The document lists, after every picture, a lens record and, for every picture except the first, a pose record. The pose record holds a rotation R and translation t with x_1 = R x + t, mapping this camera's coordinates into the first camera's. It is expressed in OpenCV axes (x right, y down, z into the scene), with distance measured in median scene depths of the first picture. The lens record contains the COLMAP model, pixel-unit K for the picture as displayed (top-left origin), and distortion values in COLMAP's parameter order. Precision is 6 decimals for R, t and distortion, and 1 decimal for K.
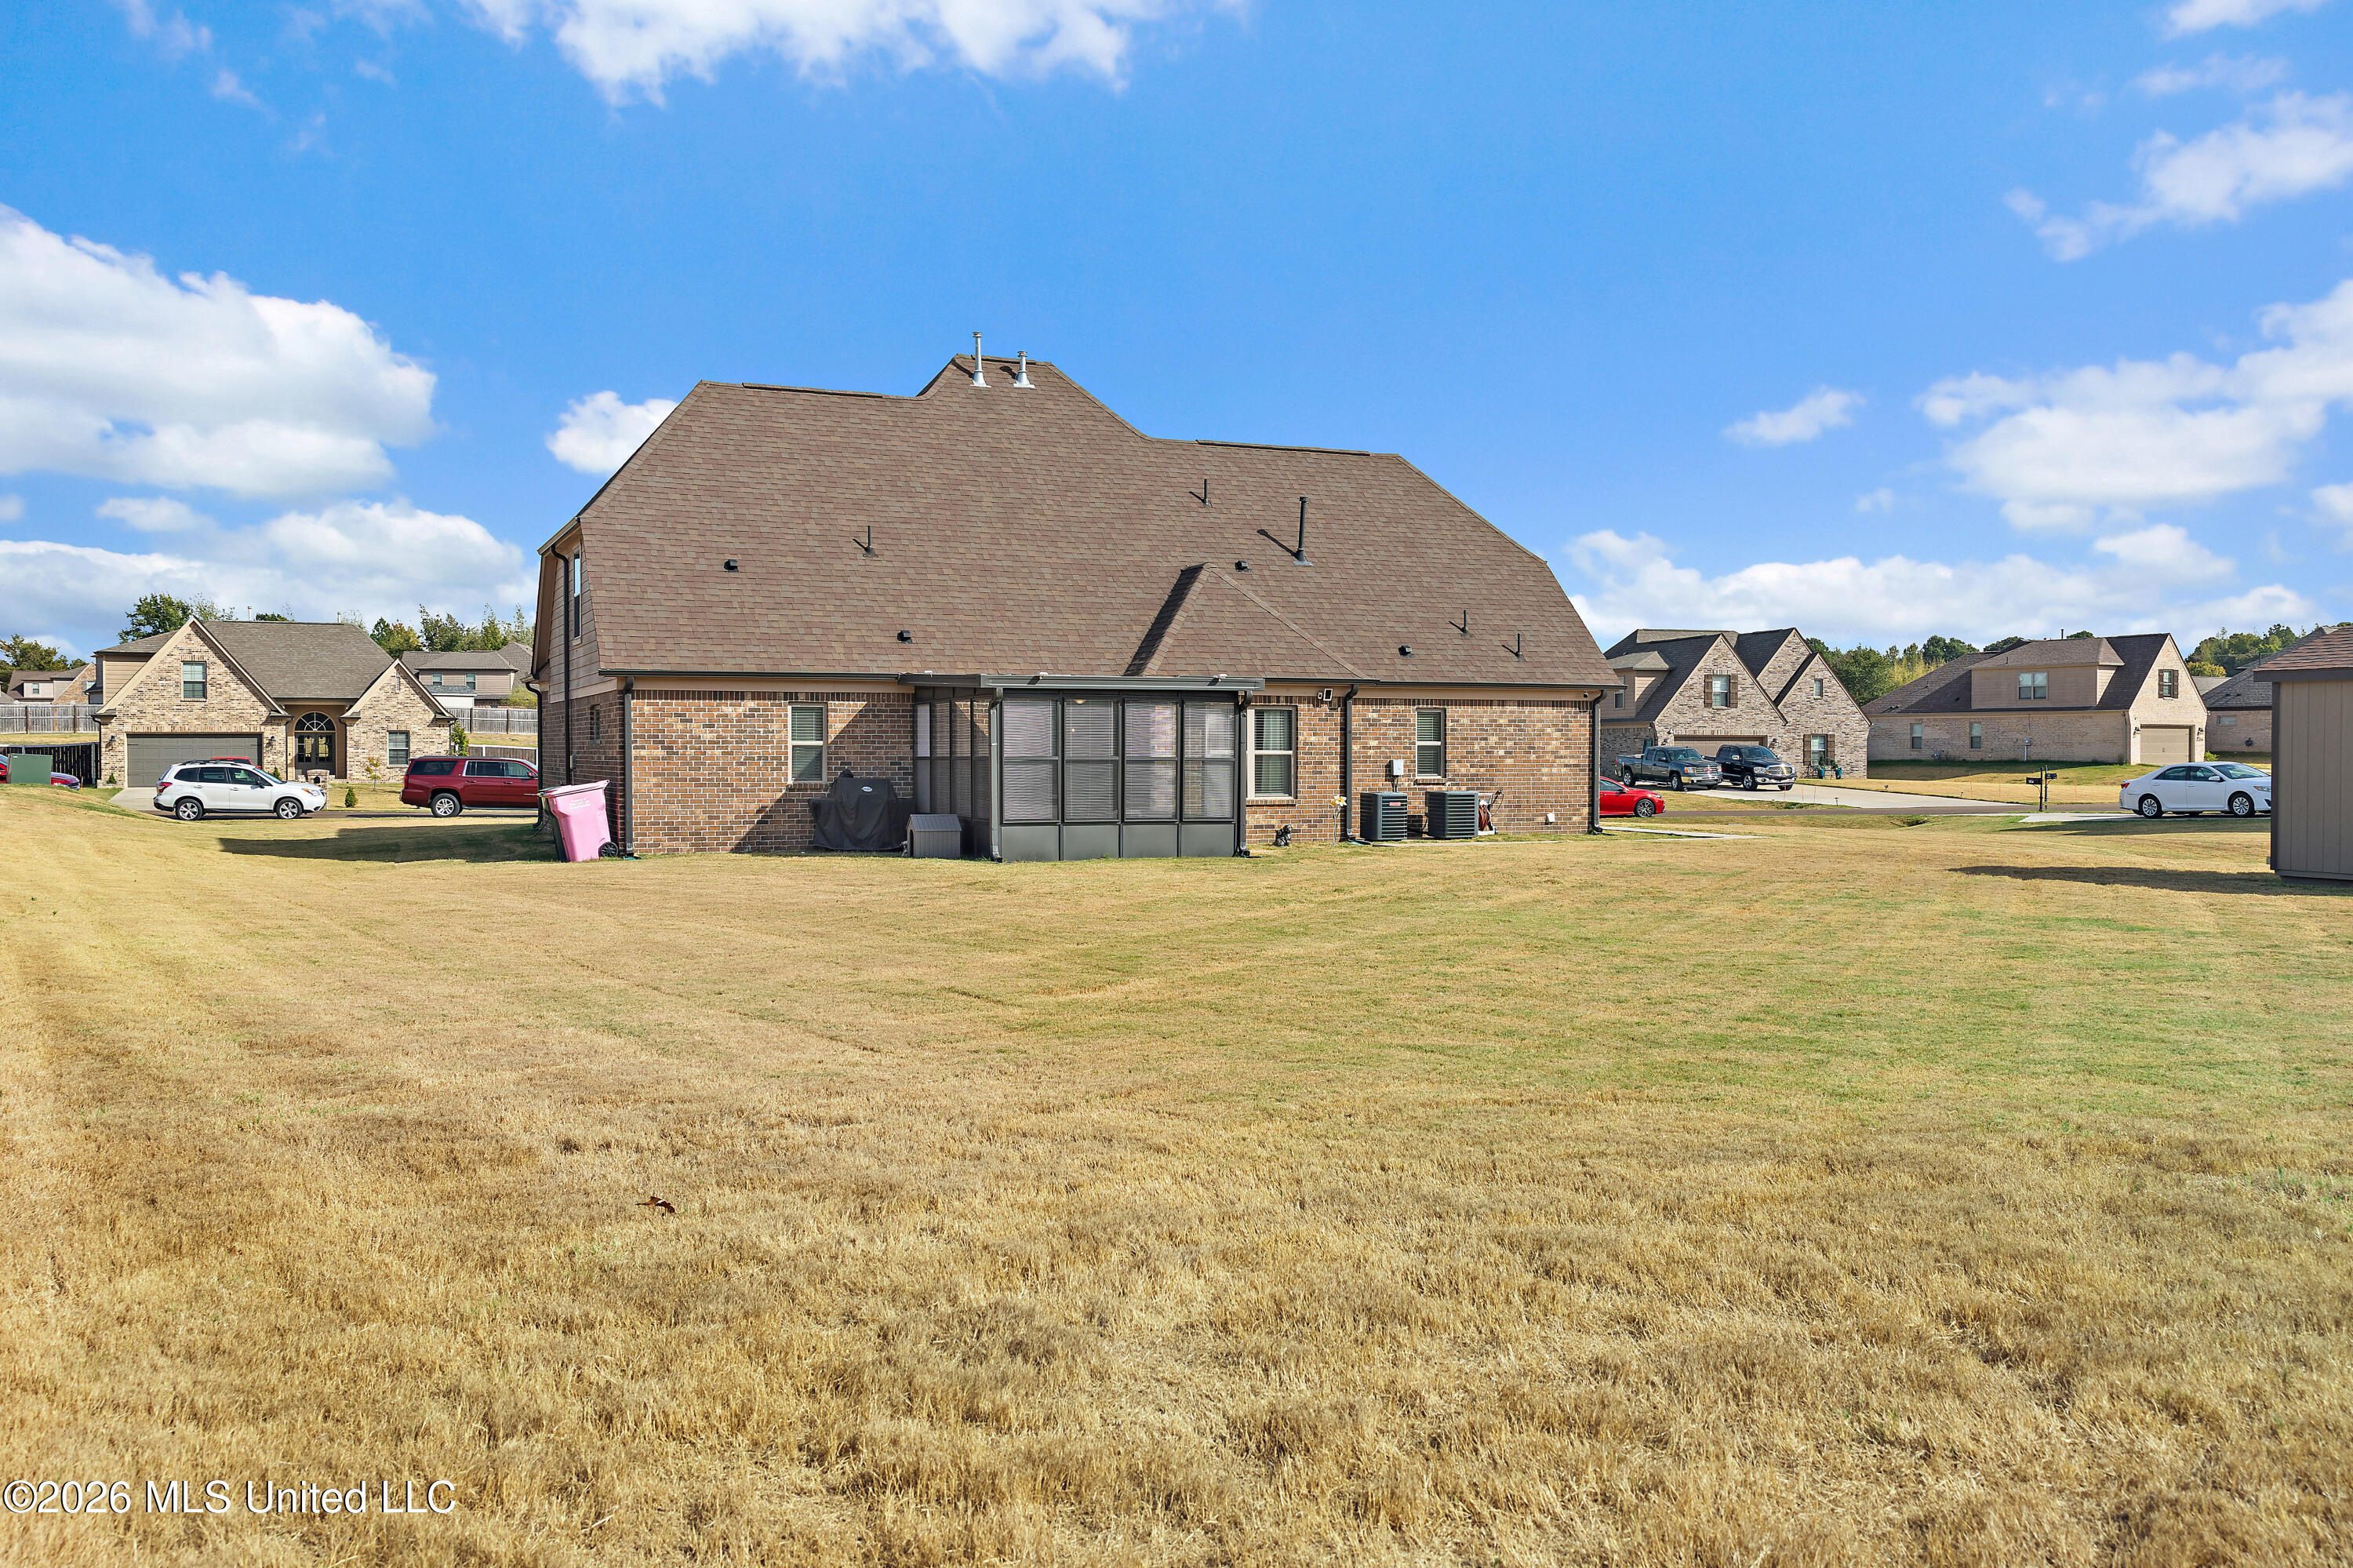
lens RADIAL K [[1884.9, 0, 1176.5], [0, 1884.9, 784.0], [0, 0, 1]] dist [-0.024641, -0.011014]
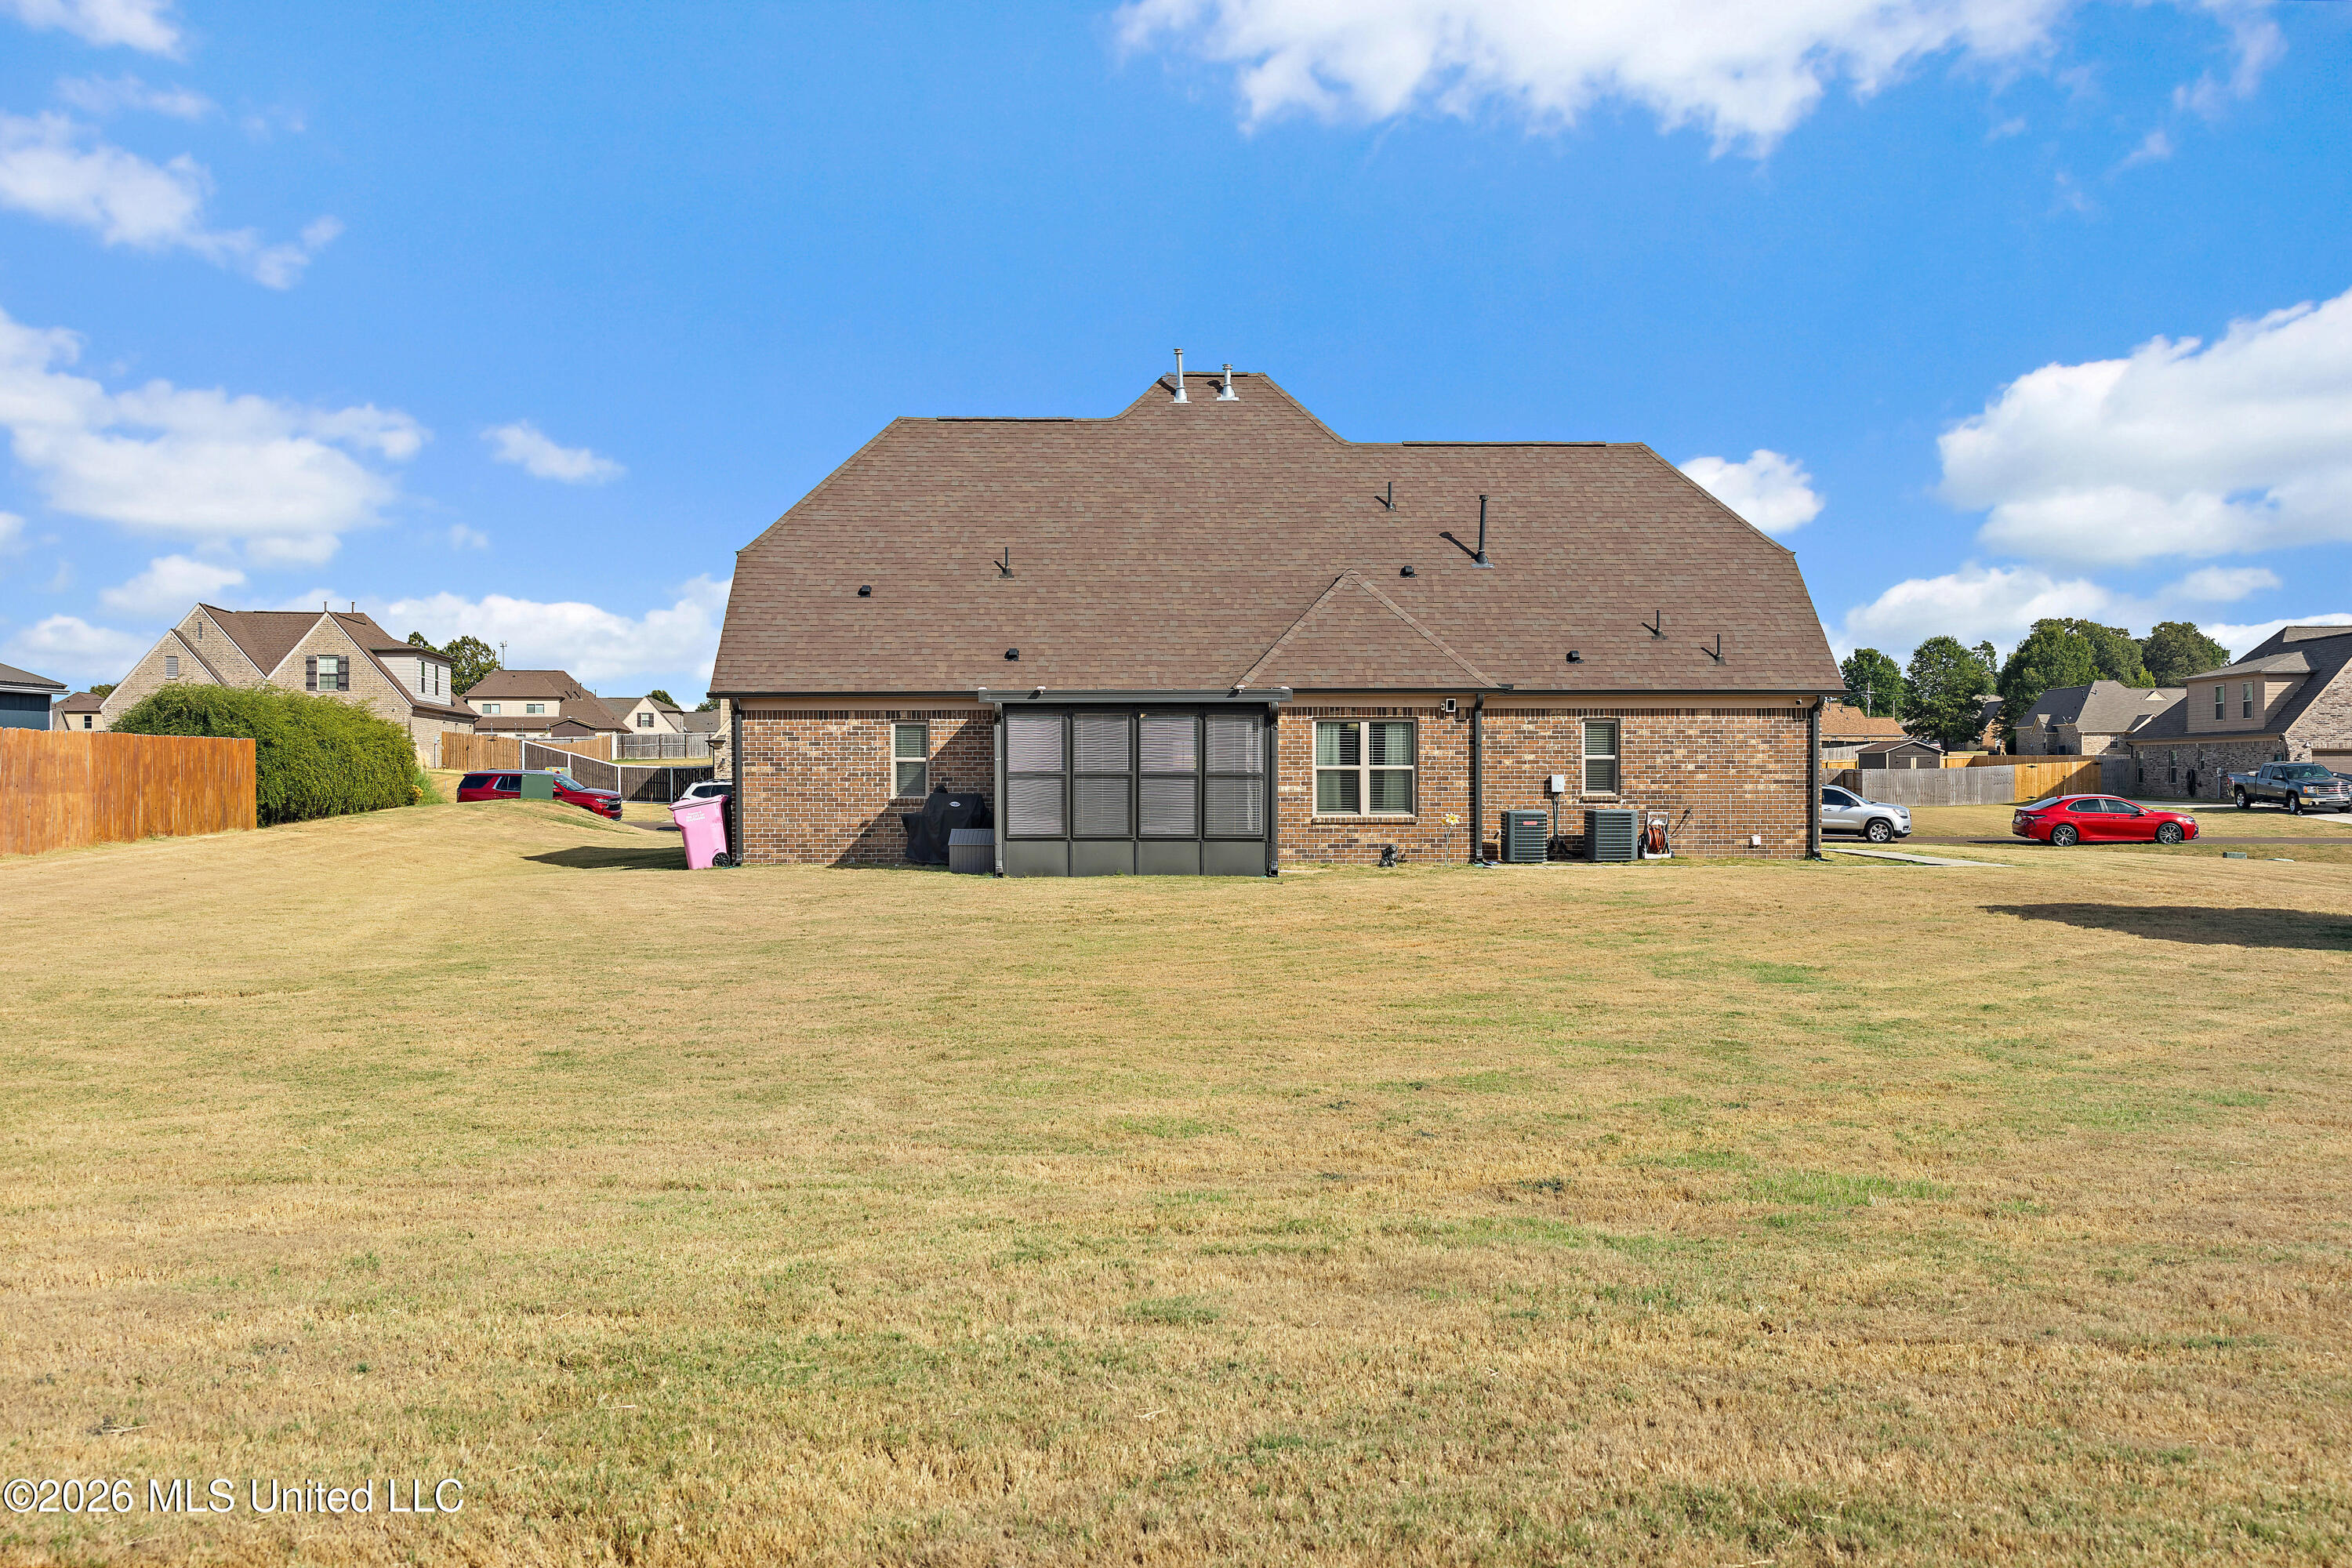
lens RADIAL K [[1884.0, 0, 1176.0], [0, 1884.0, 784.0], [0, 0, 1]] dist [-0.024641, -0.011014]
pose [[0.930763, -0.000253, -0.365623, 0.292891], [-0.003833, 0.999938, -0.010448, 0.001808], [0.365603, 0.011126, 0.930705, 0.081715]]
